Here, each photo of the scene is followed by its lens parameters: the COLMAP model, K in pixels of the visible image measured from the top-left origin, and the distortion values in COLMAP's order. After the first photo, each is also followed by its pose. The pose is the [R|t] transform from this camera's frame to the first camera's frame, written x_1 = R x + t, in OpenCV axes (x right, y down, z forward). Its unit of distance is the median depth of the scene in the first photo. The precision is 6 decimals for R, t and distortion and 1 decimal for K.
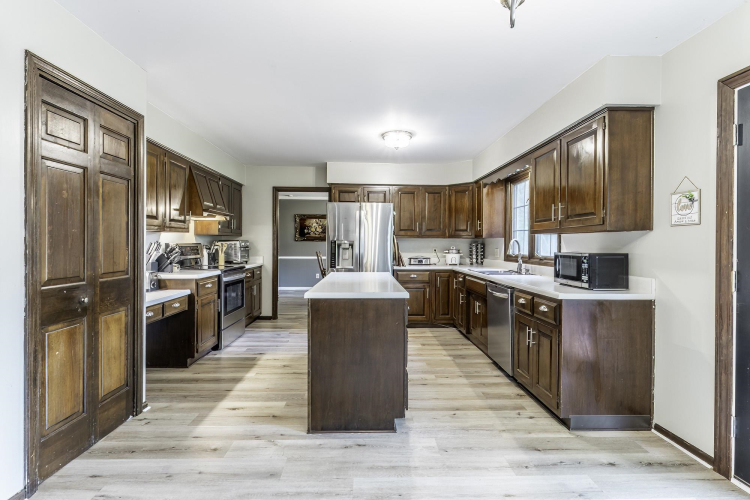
lens RADIAL K [[358.1, 0, 375.4], [0, 358.1, 244.2], [0, 0, 1]] dist [-0.002698, -0.000298]
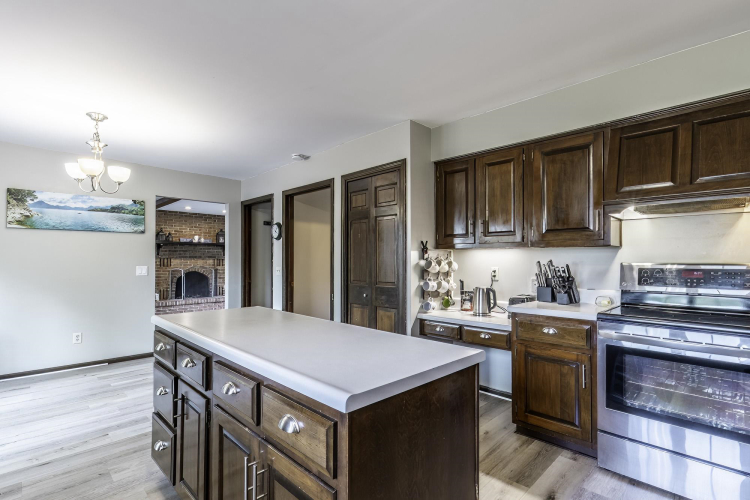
lens RADIAL K [[360.1, 0, 376.5], [0, 360.1, 260.9], [0, 0, 1]] dist [-0.002128, -0.000171]
pose [[-0.728383, -0.007112, -0.685133, 0.278353], [-0.007351, 0.999970, -0.002565, -0.004295], [0.685131, 0.003168, -0.728413, 1.911144]]
